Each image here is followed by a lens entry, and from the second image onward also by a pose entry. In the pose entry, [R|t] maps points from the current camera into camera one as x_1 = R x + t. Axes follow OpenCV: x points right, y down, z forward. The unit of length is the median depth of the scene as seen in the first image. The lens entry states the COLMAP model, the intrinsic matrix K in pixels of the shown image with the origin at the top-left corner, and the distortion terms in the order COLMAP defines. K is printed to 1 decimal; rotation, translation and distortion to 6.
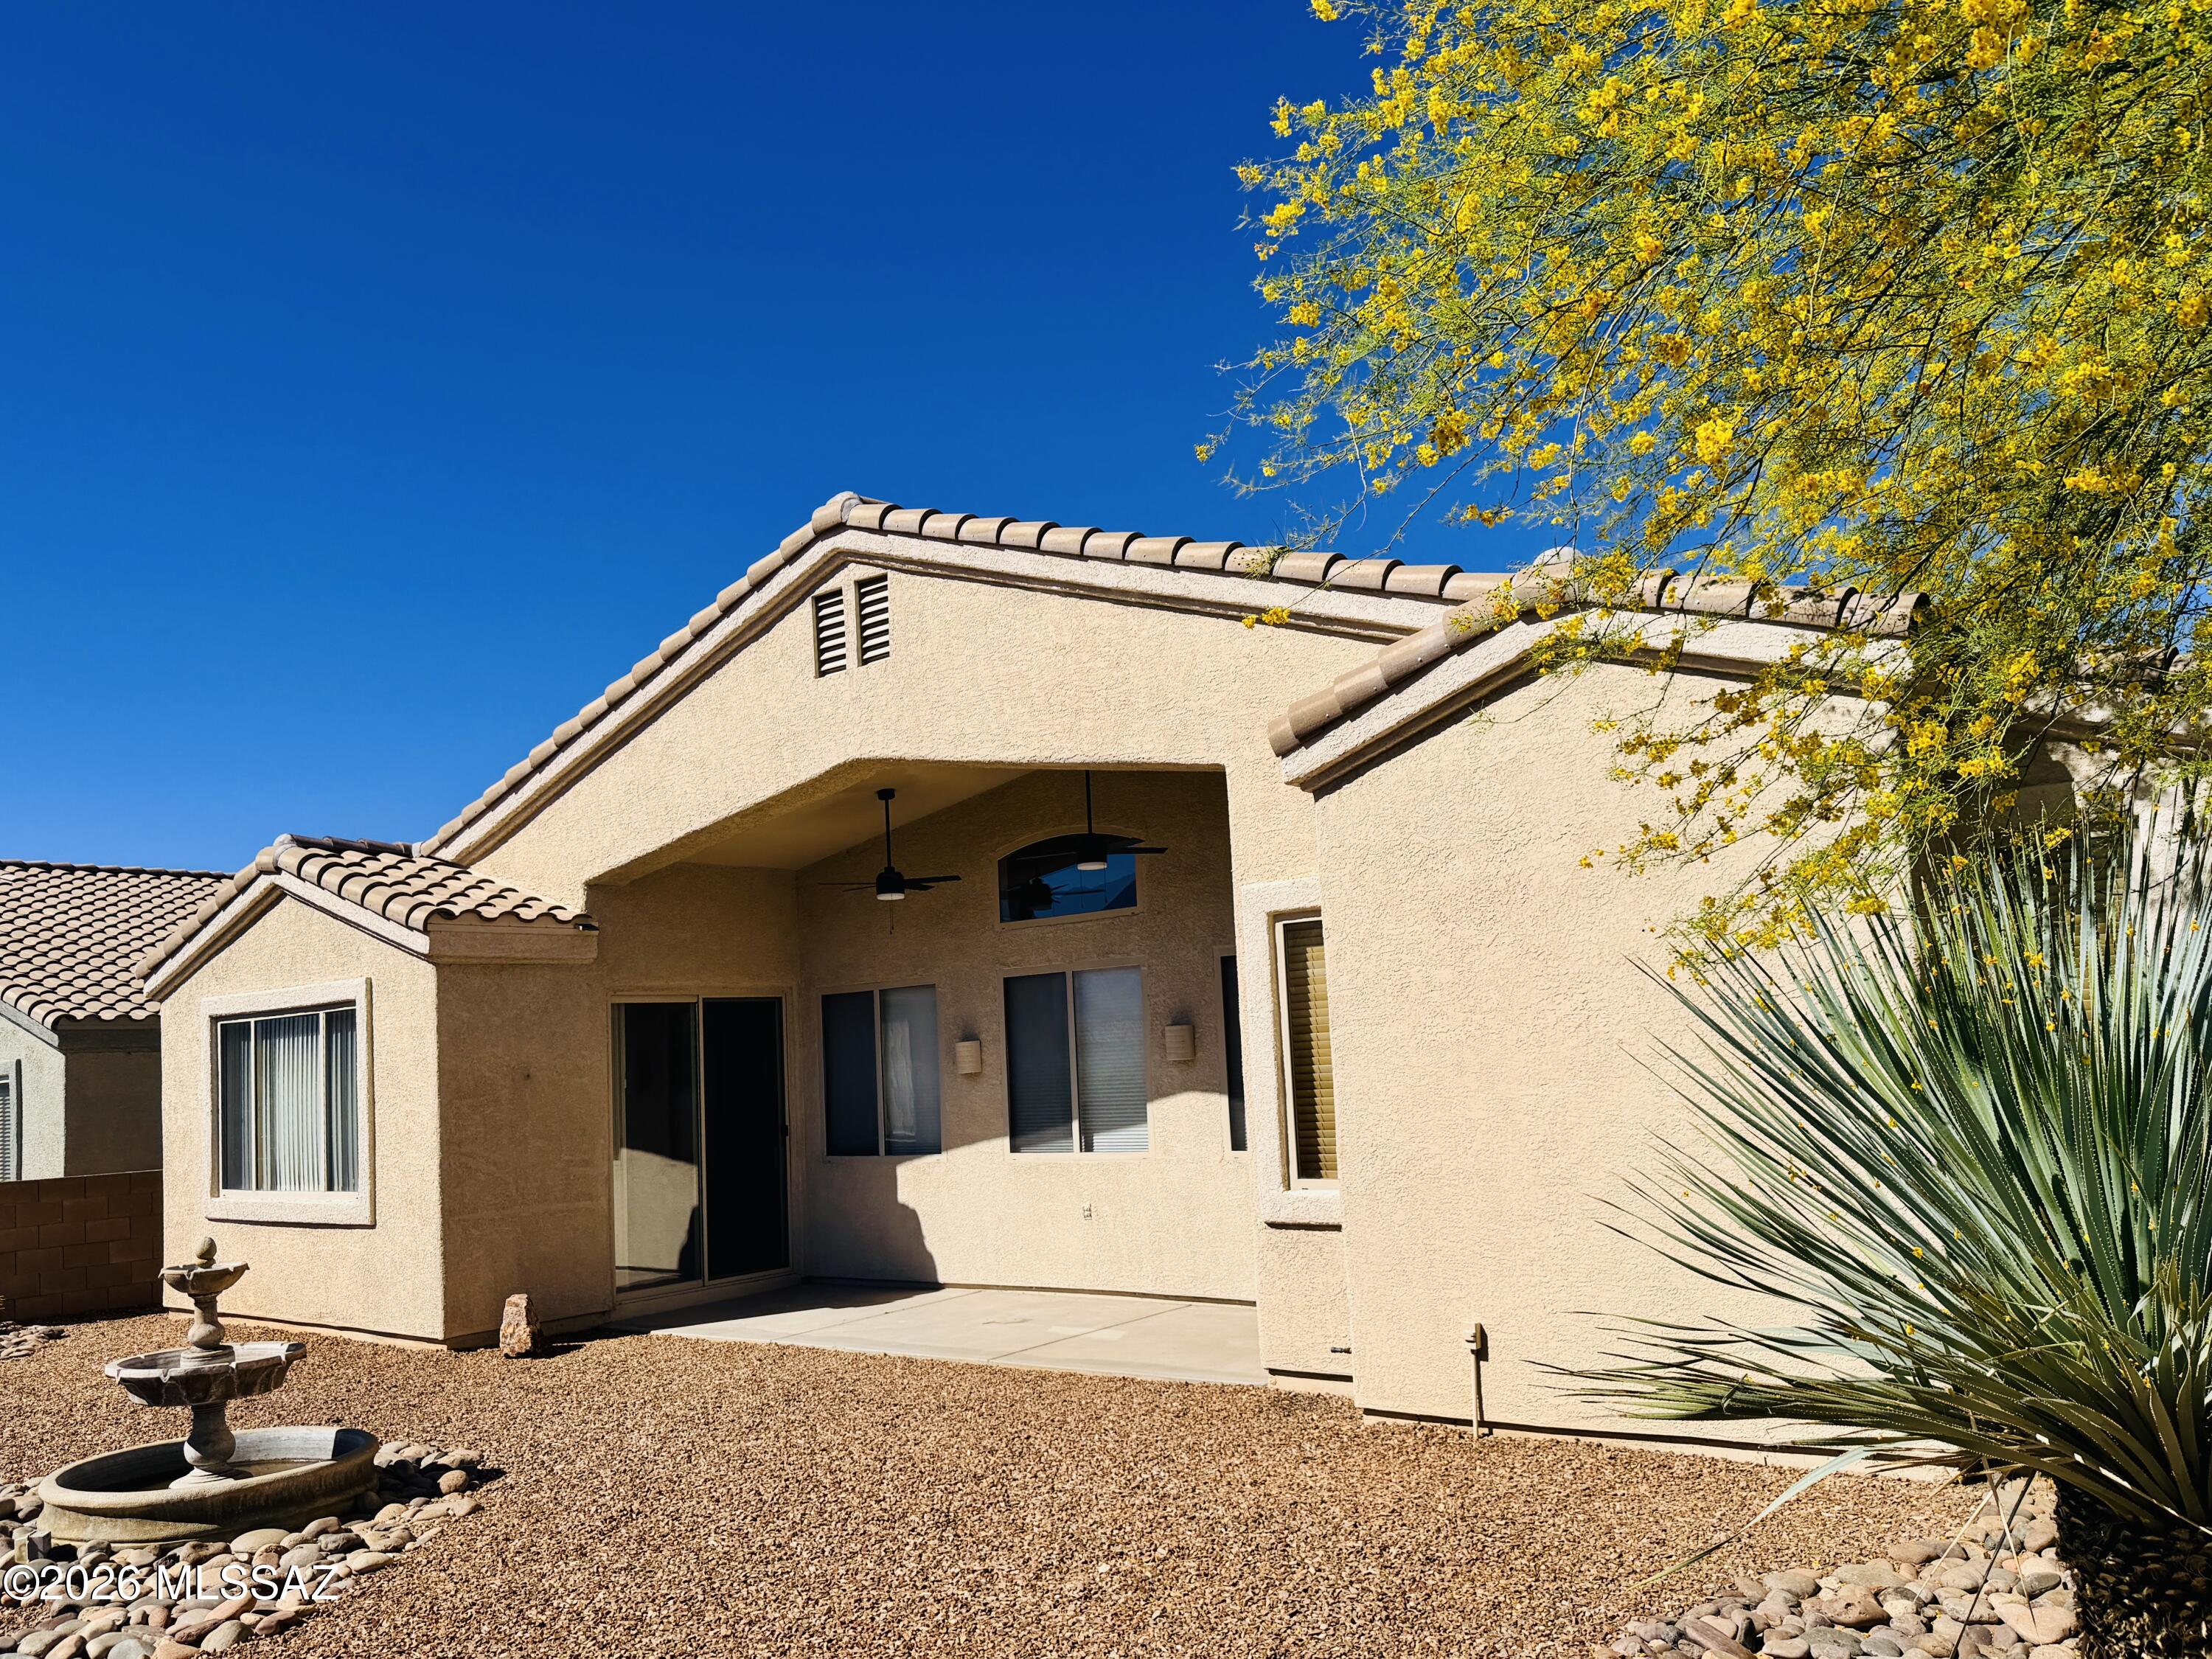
lens RADIAL K [[1539.3, 0, 1106.0], [0, 1539.3, 829.5], [0, 0, 1]] dist [0.000206, 0.000058]
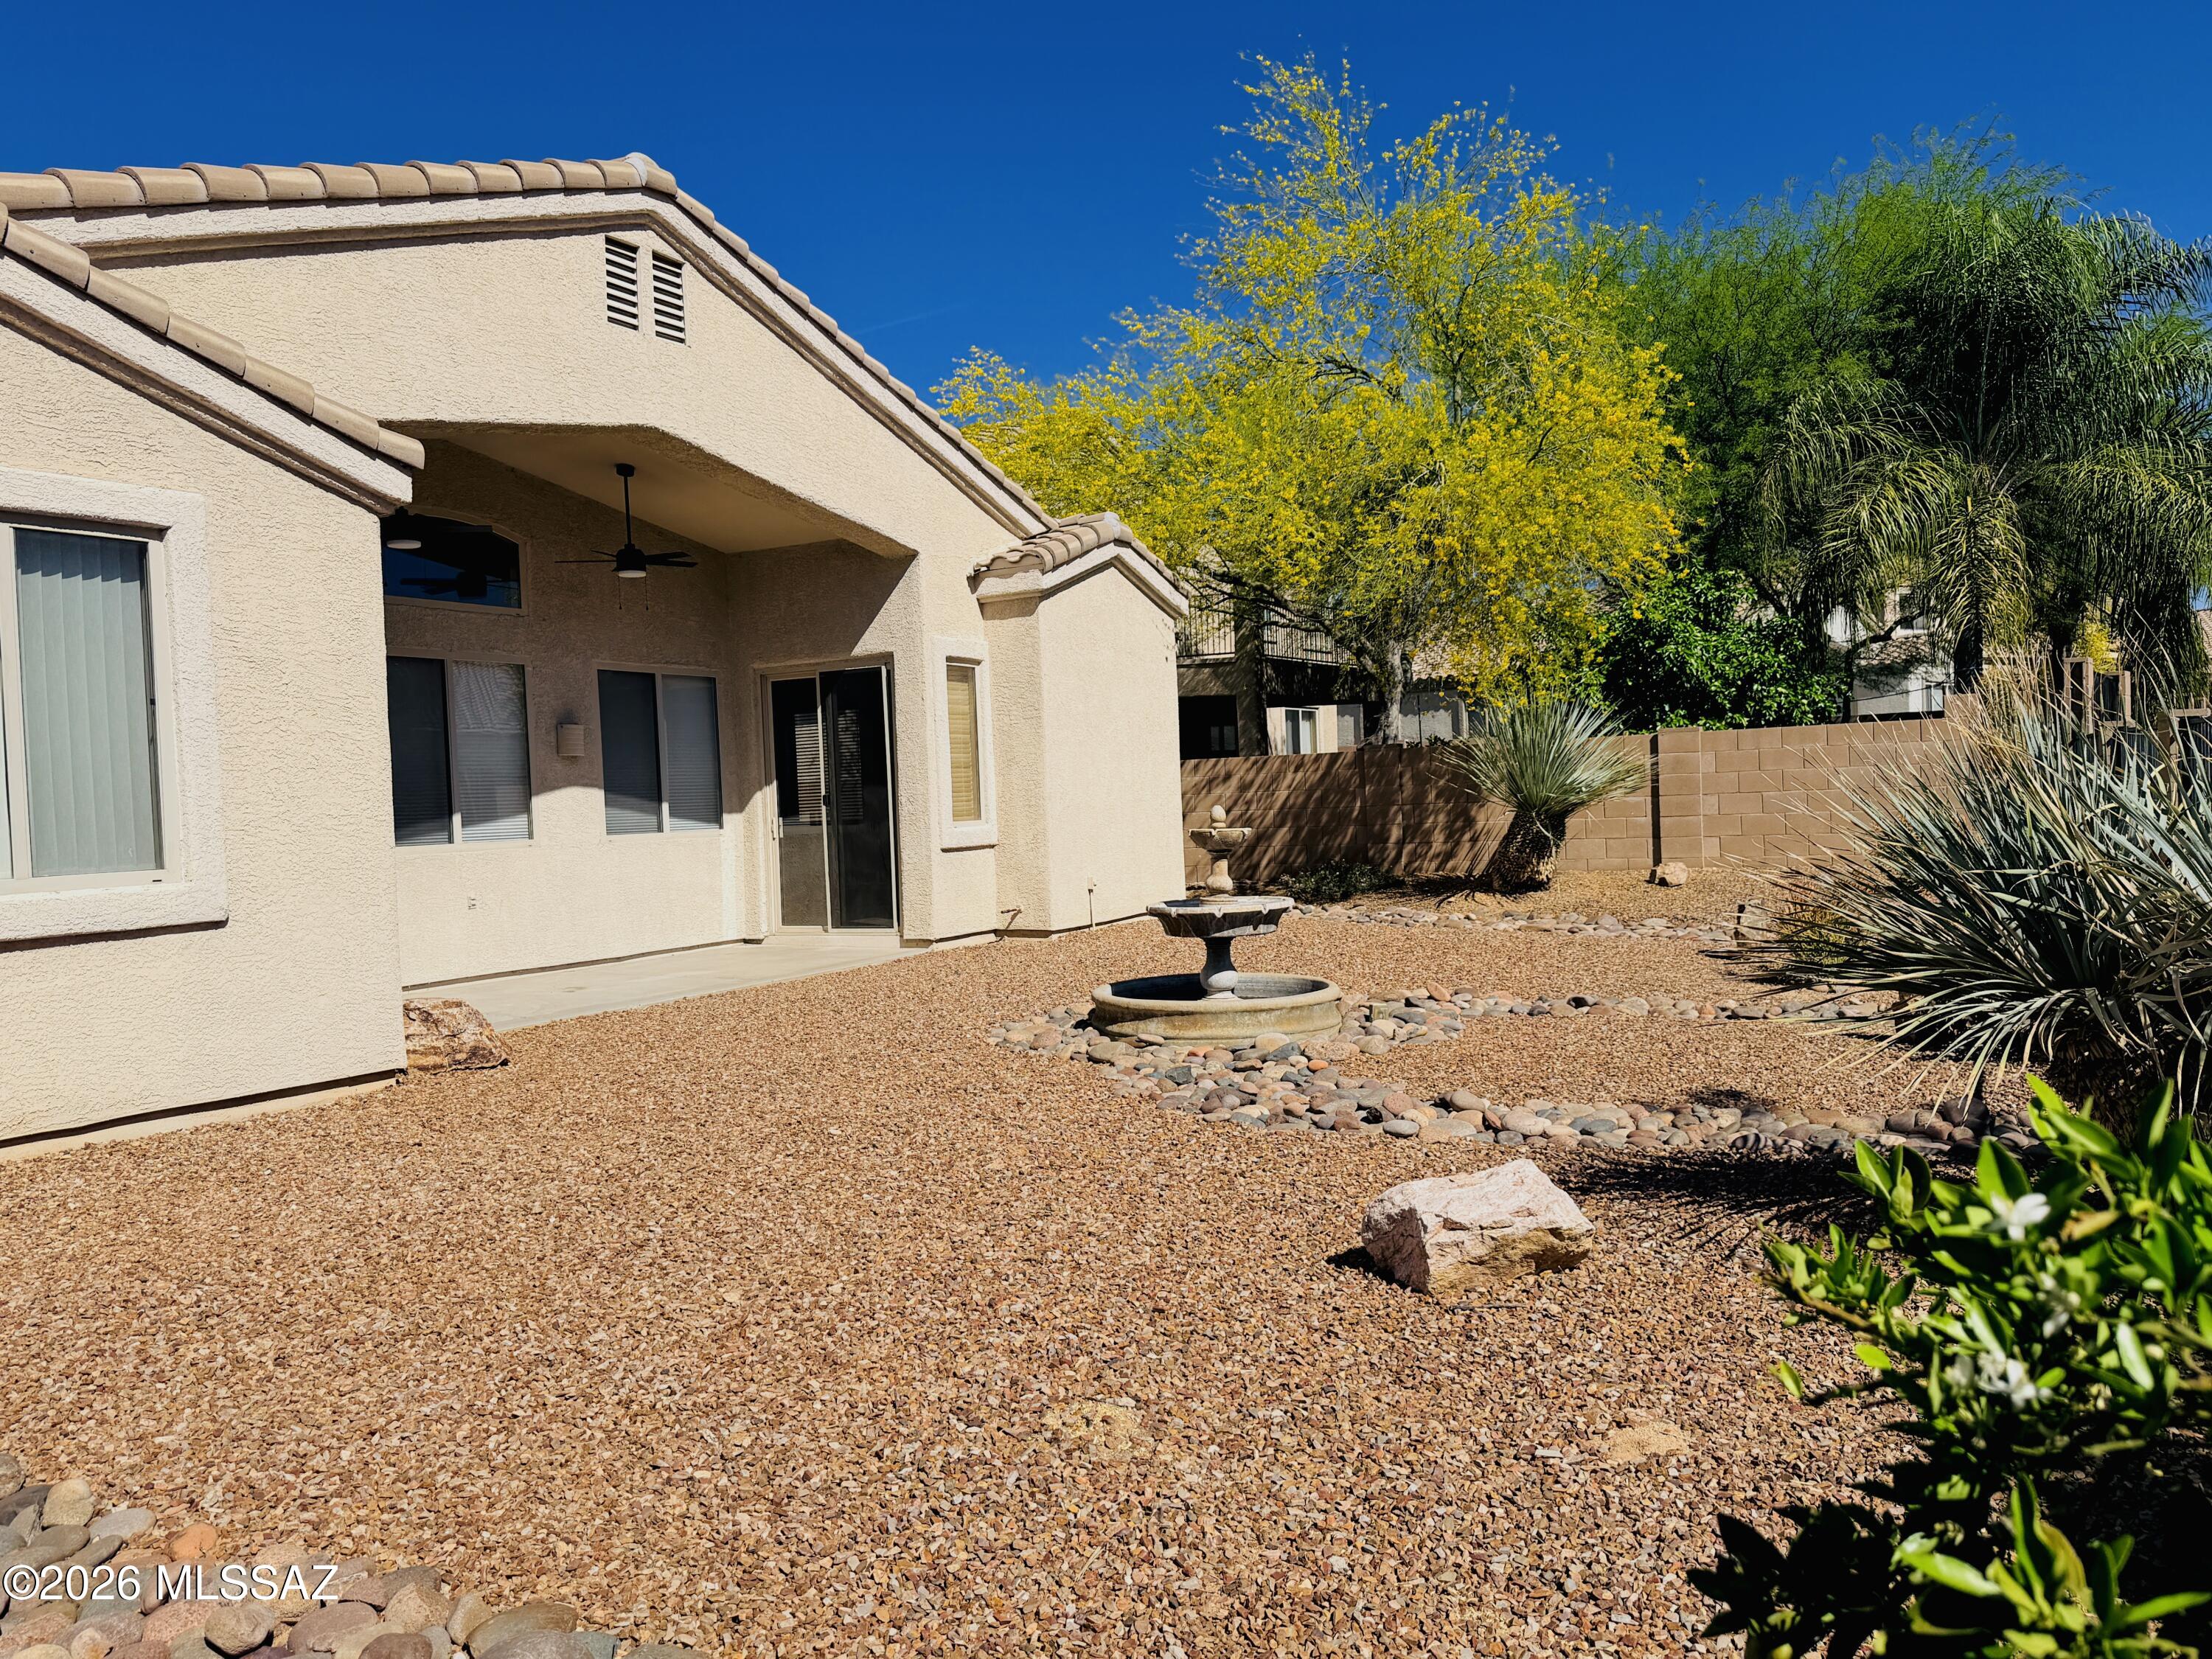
lens RADIAL K [[1612.8, 0, 1106.0], [0, 1612.8, 829.5], [0, 0, 1]] dist [0.001951, 0.000467]
pose [[-0.129512, 0.019729, 0.991382, -1.211464], [-0.113768, 0.992904, -0.034621, 0.208764], [-0.985030, -0.117271, -0.126348, 0.797775]]
